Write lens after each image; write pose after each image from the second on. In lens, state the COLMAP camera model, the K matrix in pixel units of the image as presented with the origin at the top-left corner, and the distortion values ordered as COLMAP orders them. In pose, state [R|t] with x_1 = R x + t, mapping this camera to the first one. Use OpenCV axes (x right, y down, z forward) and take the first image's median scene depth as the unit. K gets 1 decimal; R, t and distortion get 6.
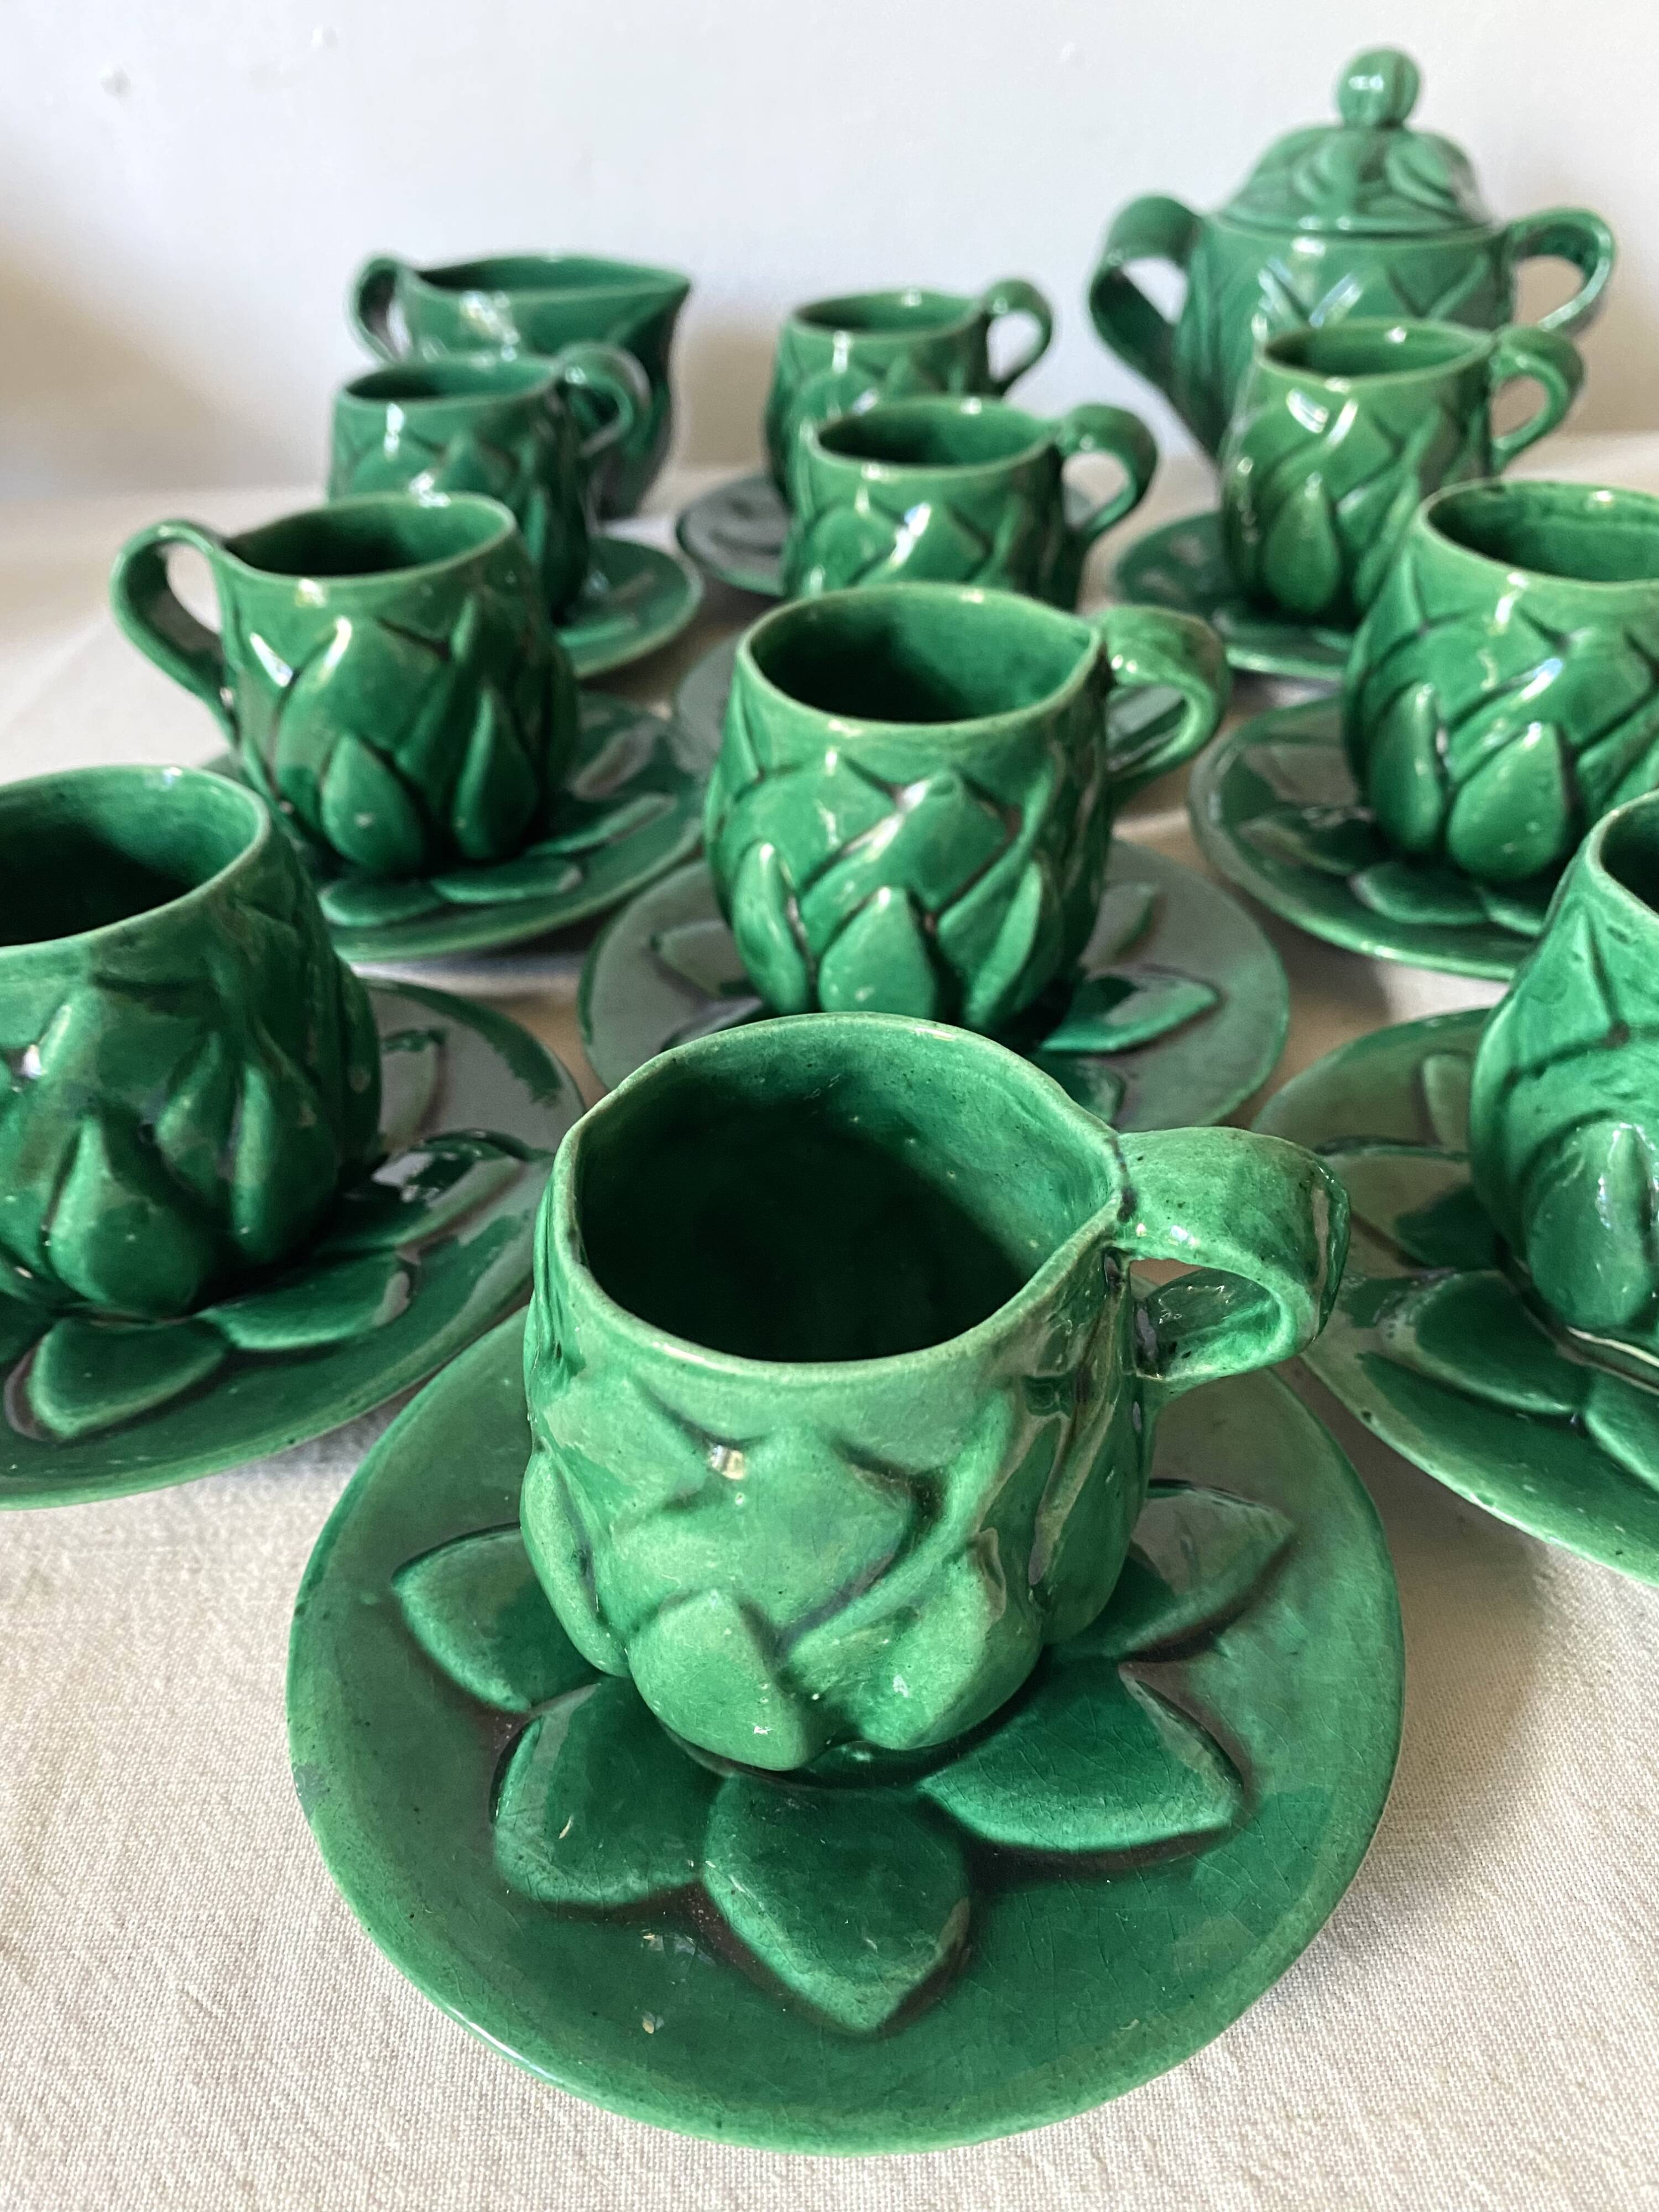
lens RADIAL K [[1724.2, 0, 828.5], [0, 1724.2, 1097.8], [0, 0, 1]] dist [-0.010892, 0.006103]
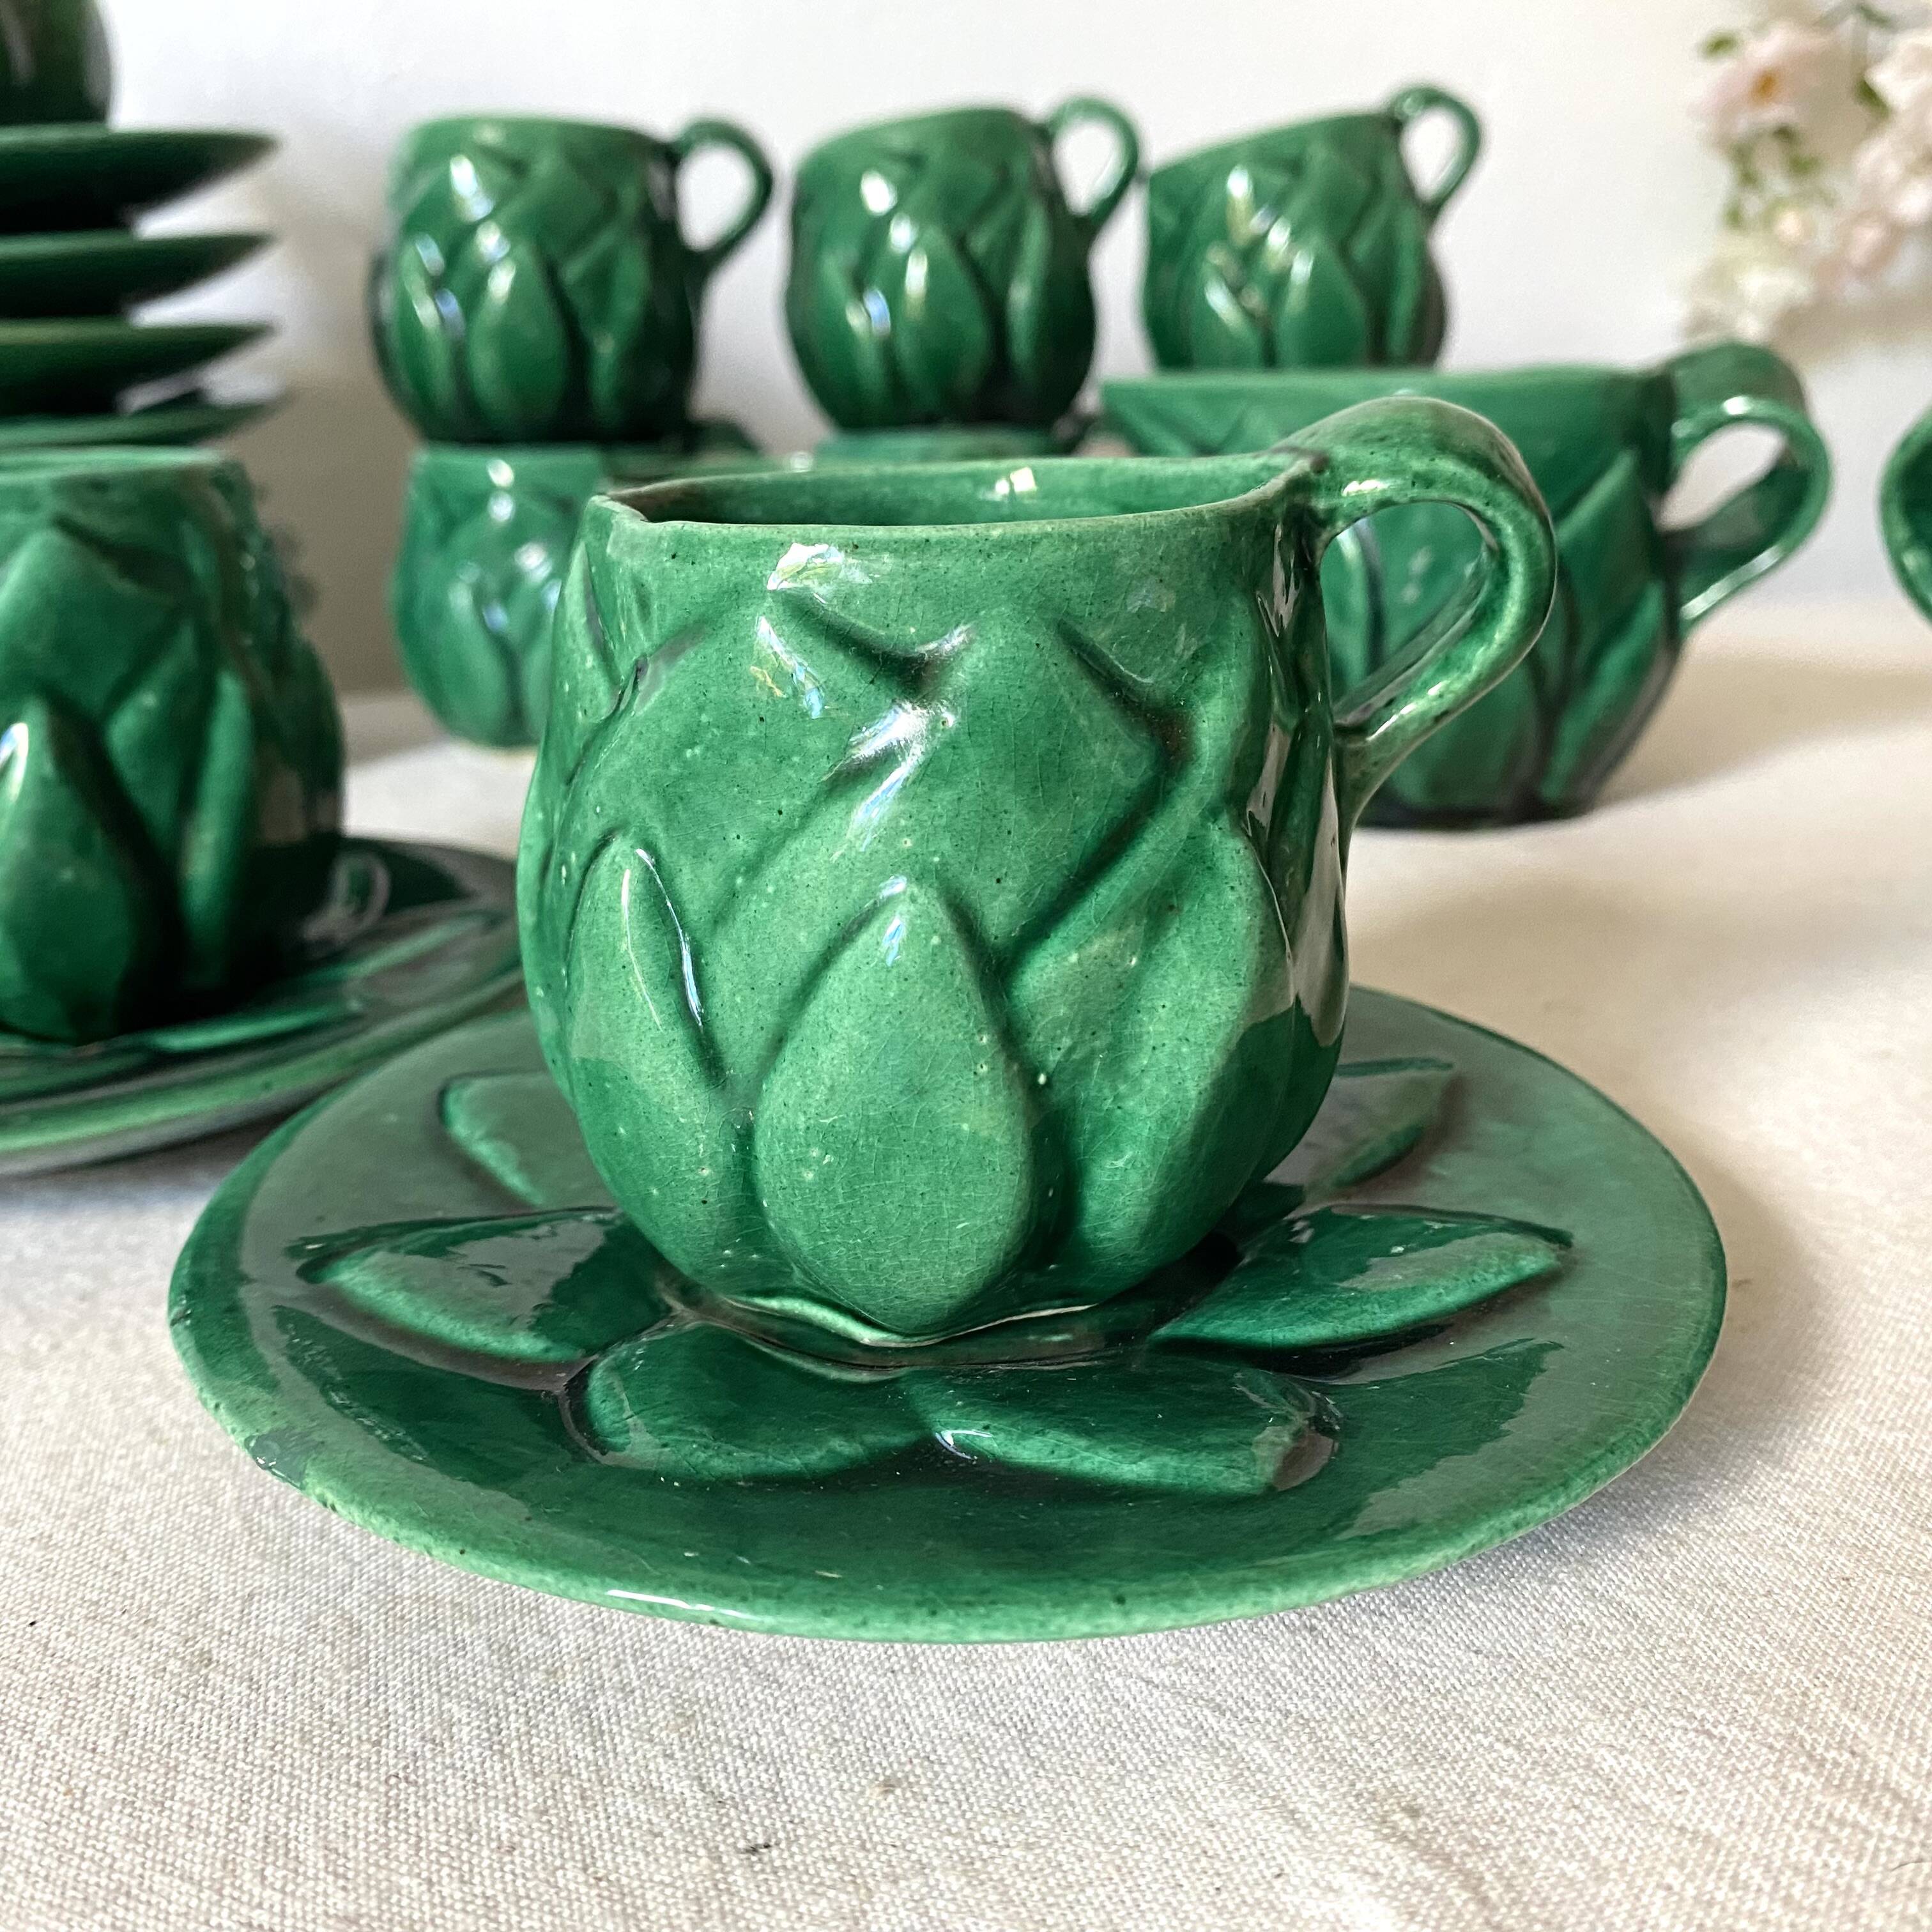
lens RADIAL K [[2019.3, 0, 917.9], [0, 2019.3, 932.2], [0, 0, 1]] dist [-0.013167, 0.000000]
pose [[0.969282, -0.061854, 0.238048, -0.215801], [0.138242, 0.937520, -0.319289, 0.464442], [-0.203426, 0.342390, 0.917272, 0.178877]]
